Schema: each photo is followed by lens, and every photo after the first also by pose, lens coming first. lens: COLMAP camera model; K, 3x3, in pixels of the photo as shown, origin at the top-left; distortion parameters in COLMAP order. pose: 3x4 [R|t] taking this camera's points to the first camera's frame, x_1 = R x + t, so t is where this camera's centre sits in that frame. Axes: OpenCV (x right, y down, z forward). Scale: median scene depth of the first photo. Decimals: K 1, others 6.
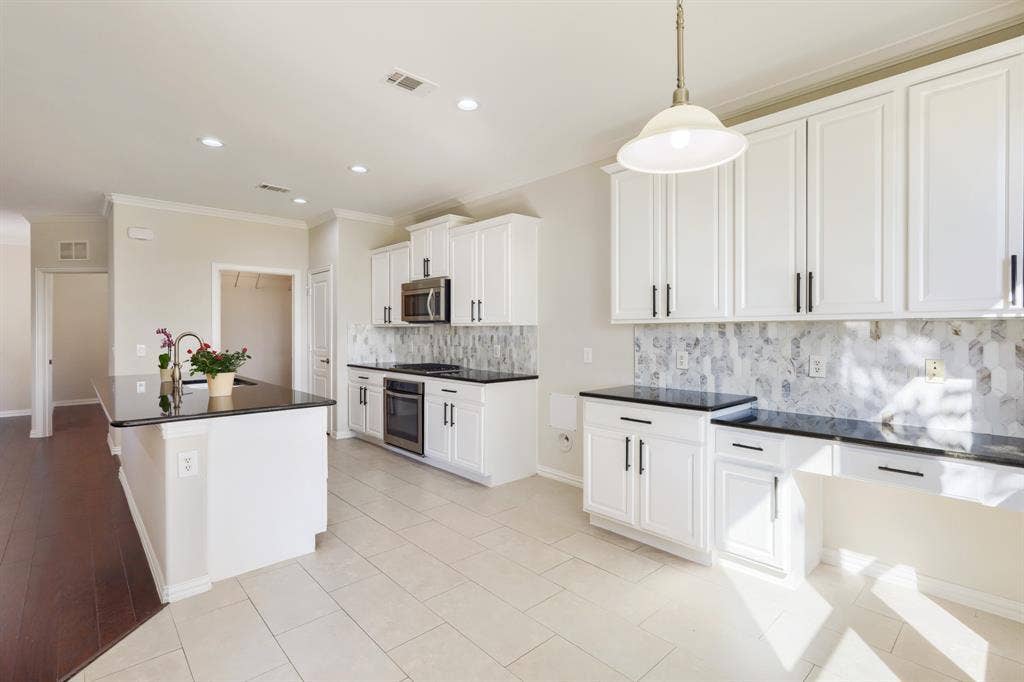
lens RADIAL K [[484.5, 0, 512.0], [0, 484.5, 341.0], [0, 0, 1]] dist [-0.000522, -0.000198]
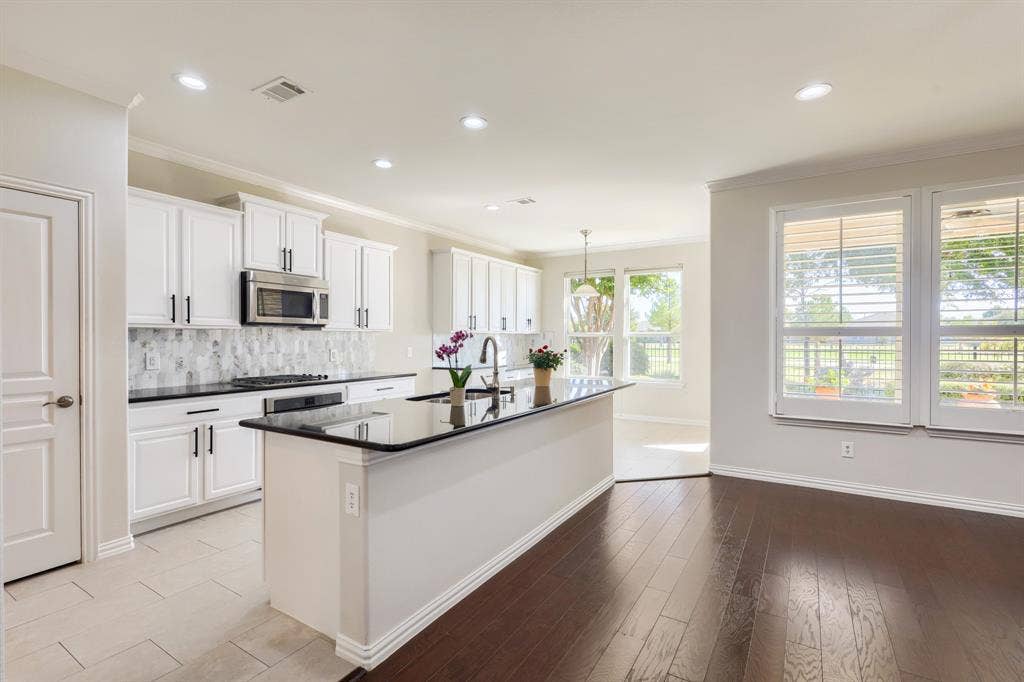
lens RADIAL K [[470.1, 0, 512.0], [0, 470.1, 341.0], [0, 0, 1]] dist [0.000080, -0.000173]
pose [[-0.258060, -0.003305, 0.966123, -1.607213], [0.022193, 0.999710, 0.009348, -0.015614], [-0.965874, 0.023854, -0.257912, 1.263214]]
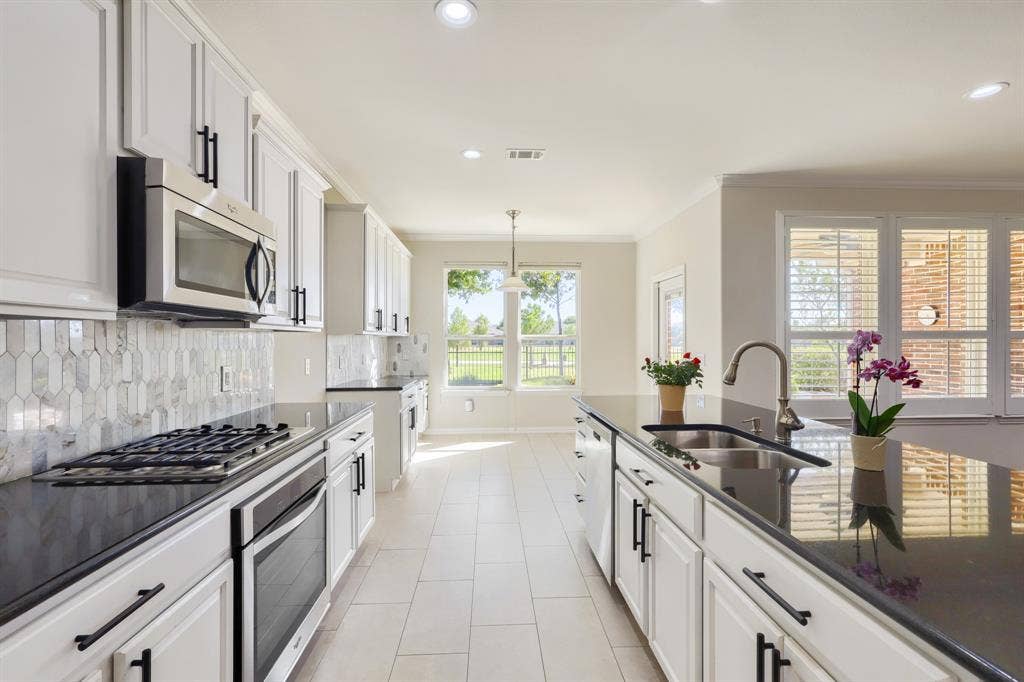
lens RADIAL K [[470.1, 0, 512.0], [0, 470.1, 341.0], [0, 0, 1]] dist [0.000080, -0.000173]
pose [[-0.767675, 0.004485, 0.640824, -0.846547], [0.020184, 0.999649, 0.017182, -0.031334], [-0.640521, 0.026124, -0.767496, 1.695912]]
